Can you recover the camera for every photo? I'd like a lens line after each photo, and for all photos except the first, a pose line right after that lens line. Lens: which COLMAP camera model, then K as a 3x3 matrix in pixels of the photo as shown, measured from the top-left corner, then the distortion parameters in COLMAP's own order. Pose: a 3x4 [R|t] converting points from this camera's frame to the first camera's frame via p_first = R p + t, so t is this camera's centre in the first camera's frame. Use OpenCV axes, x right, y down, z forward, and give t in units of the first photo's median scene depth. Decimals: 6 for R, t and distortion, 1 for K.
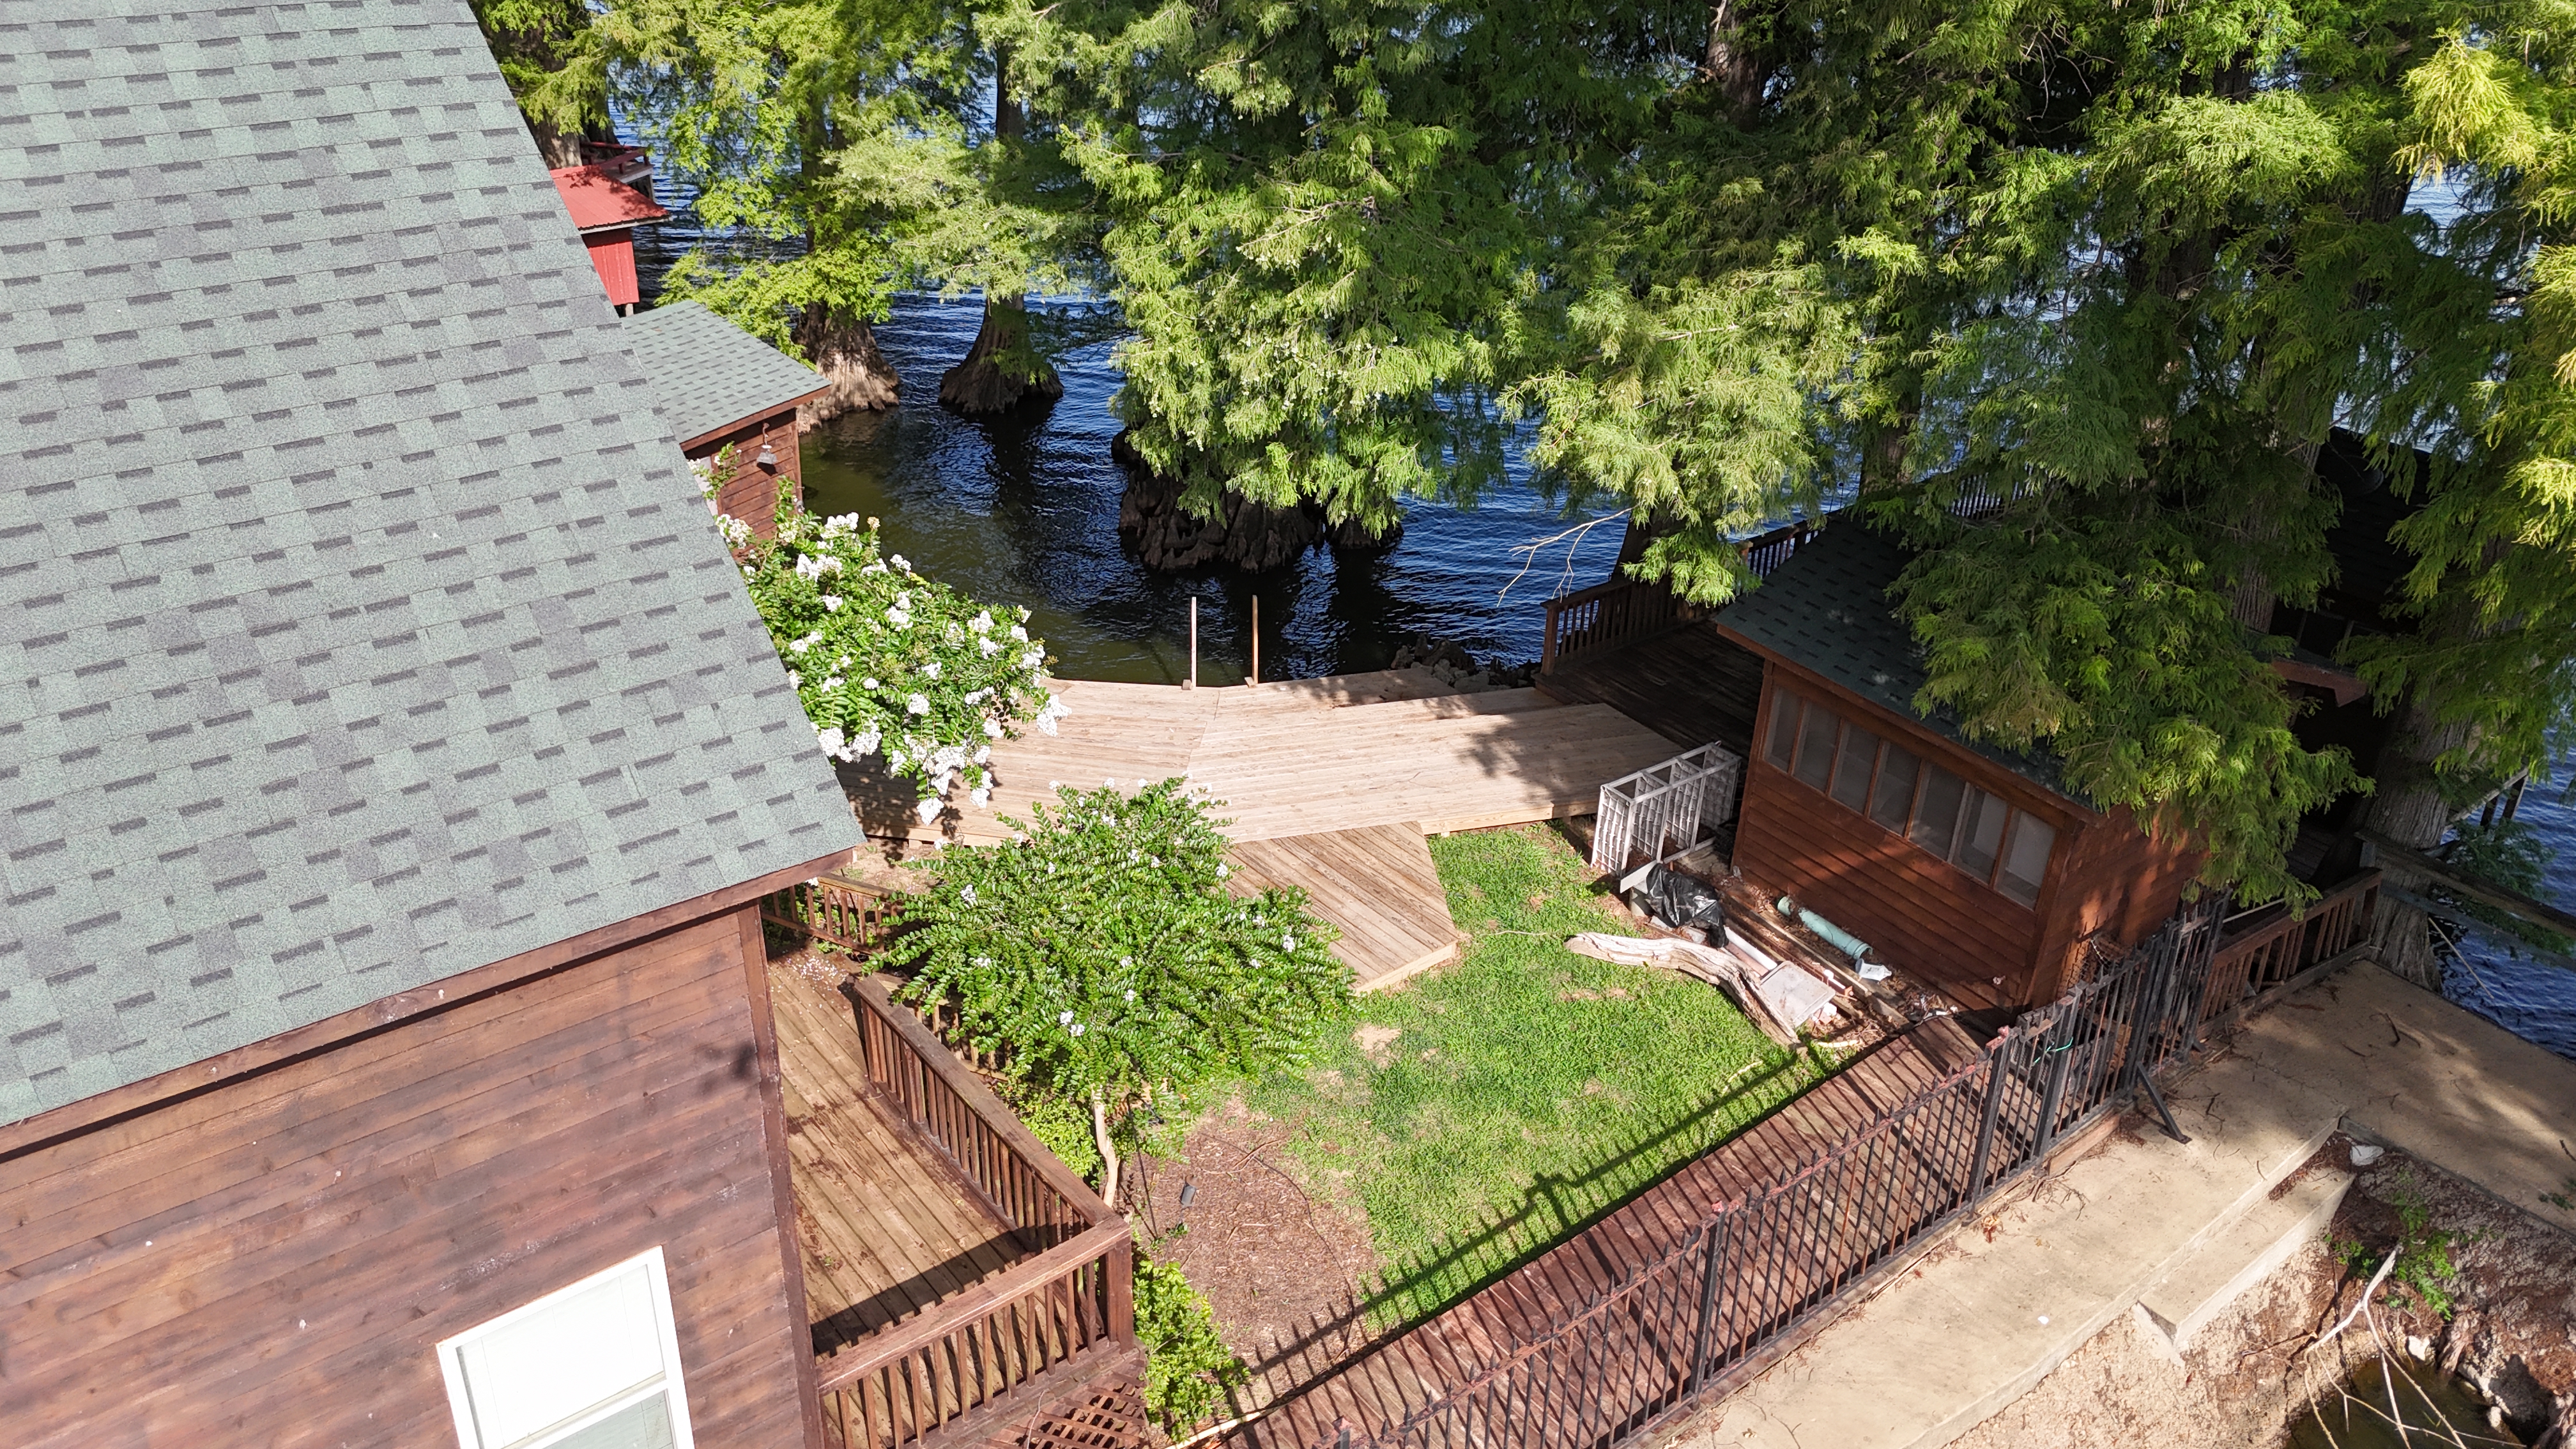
lens RADIAL K [[1923.6, 0, 1284.7], [0, 1923.6, 683.0], [0, 0, 1]] dist [0.078363, -0.069652]
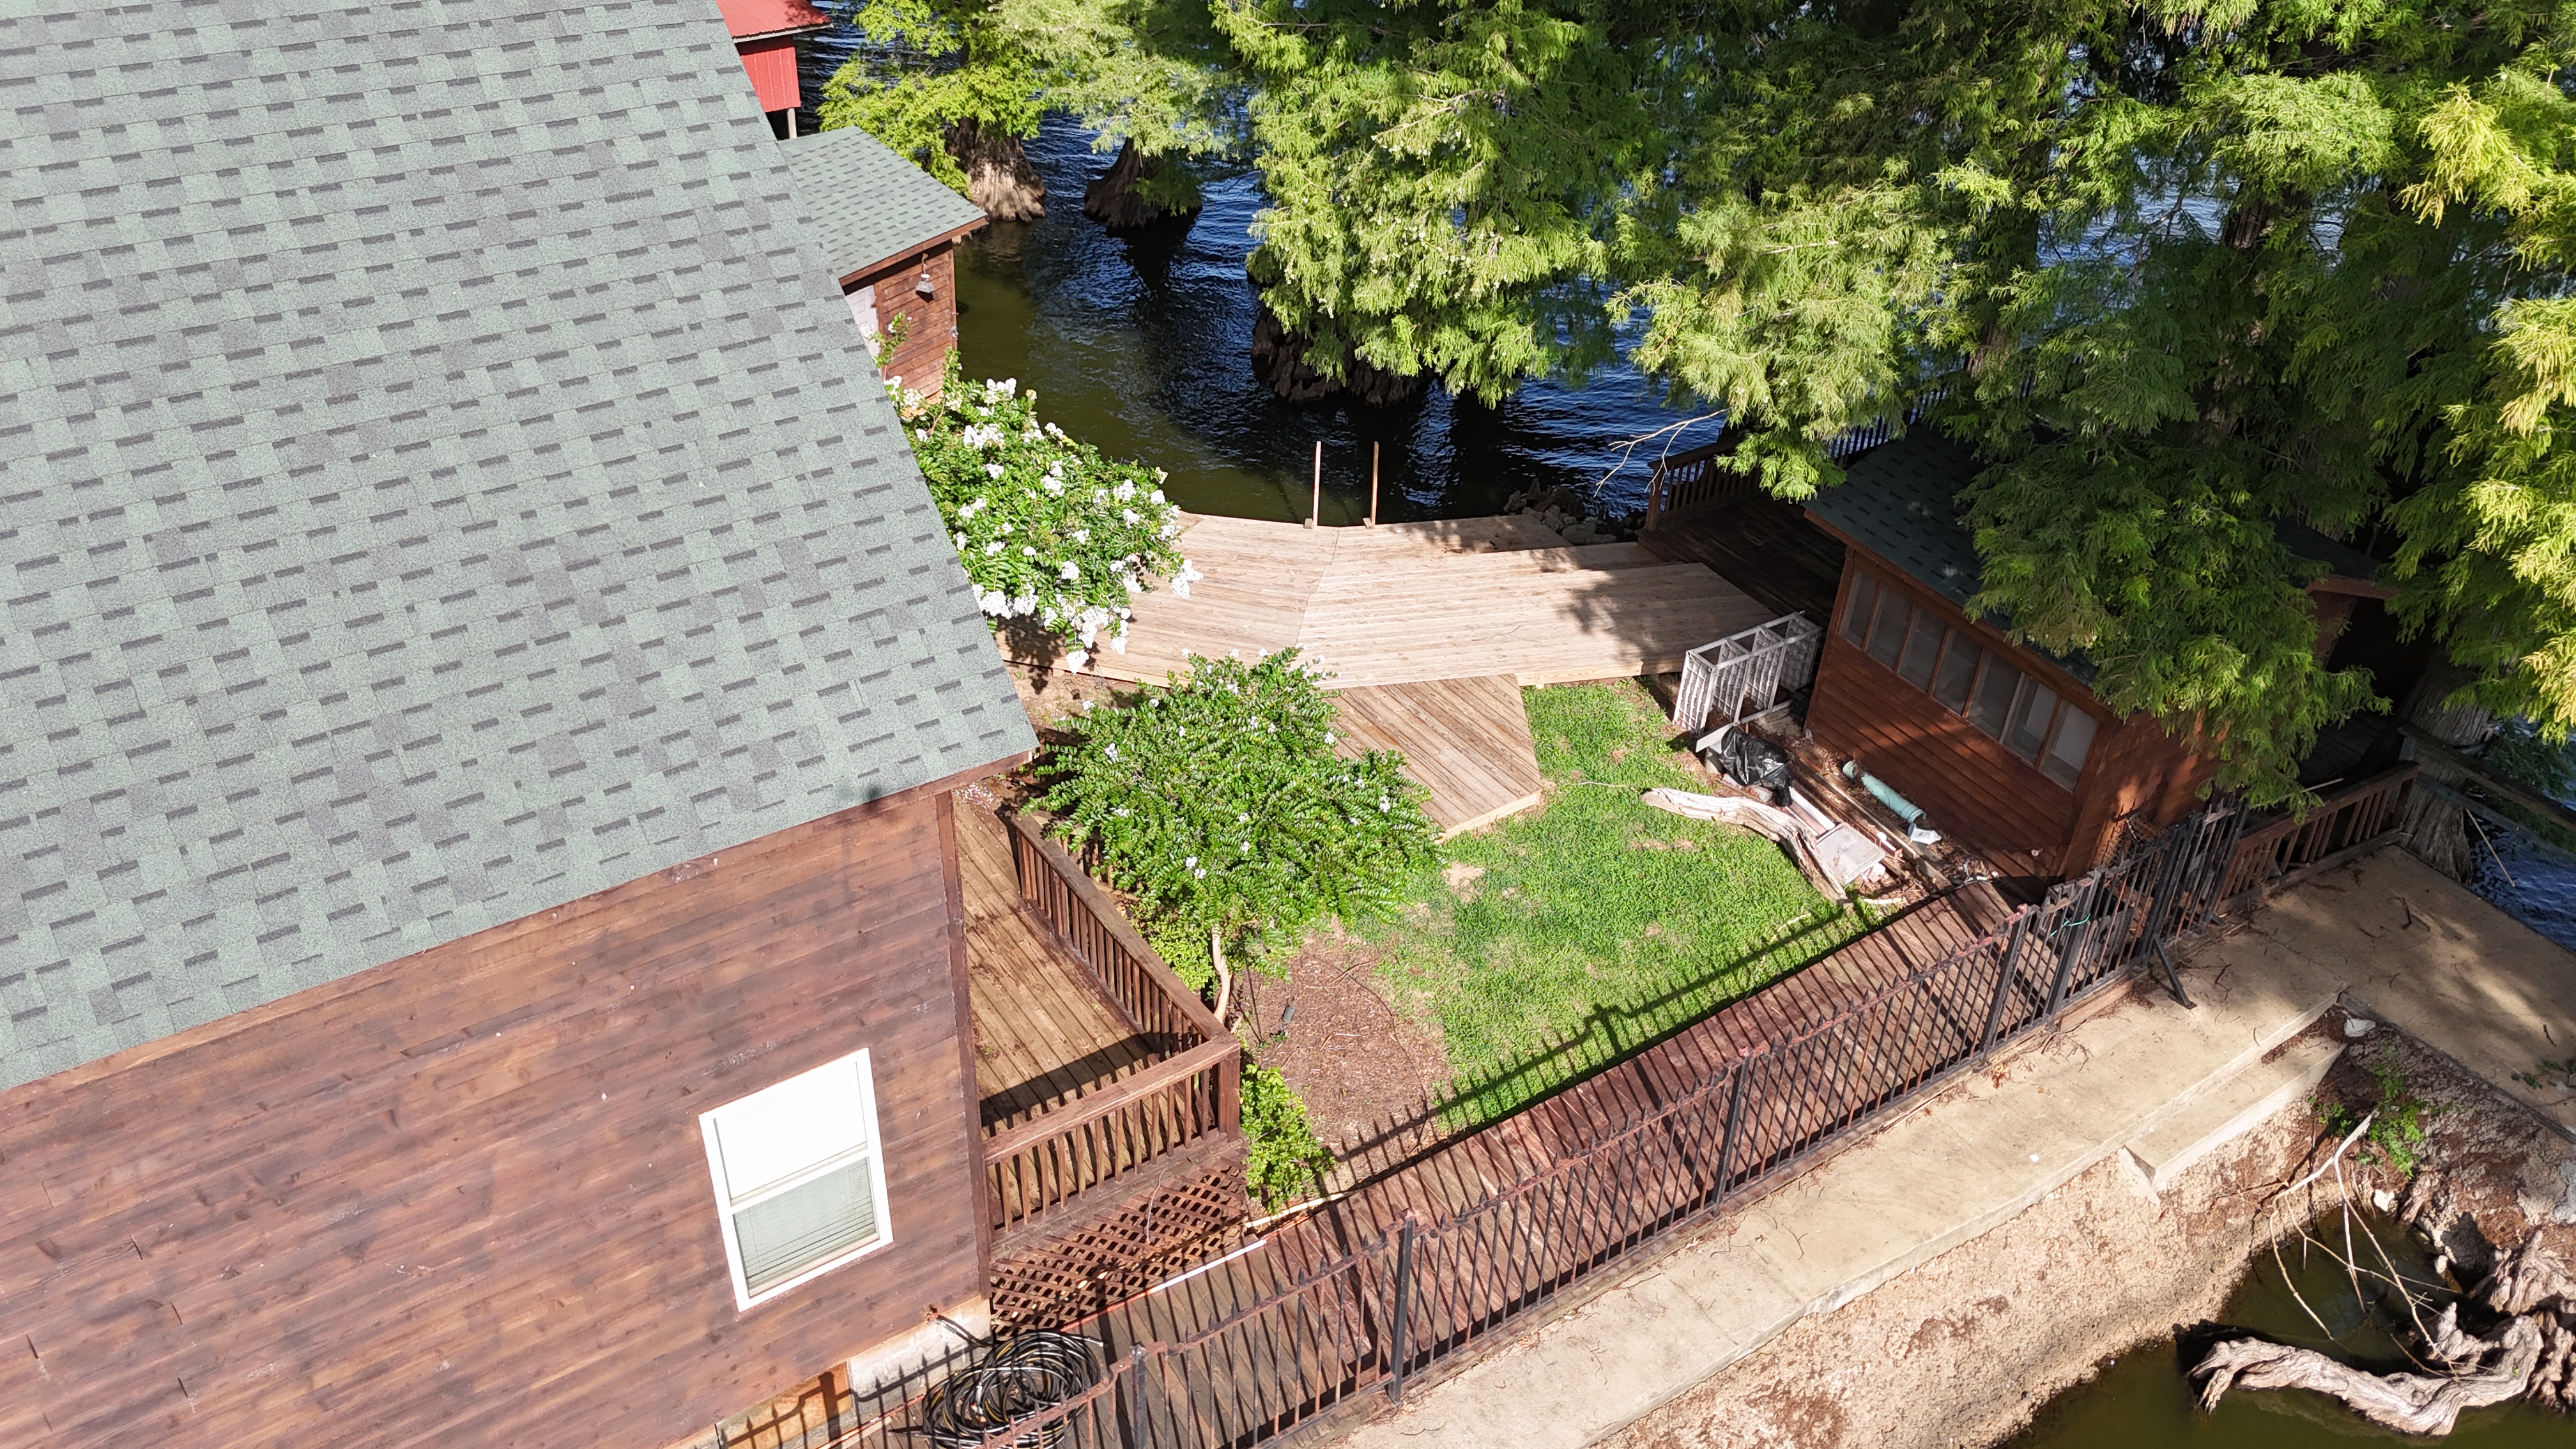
lens RADIAL K [[1923.6, 0, 1284.7], [0, 1923.6, 683.0], [0, 0, 1]] dist [0.078363, -0.069652]
pose [[0.997009, 0.048283, -0.060339, 0.007043], [-0.040775, 0.991936, 0.120000, -0.063031], [0.065647, -0.117180, 0.990939, -0.115396]]
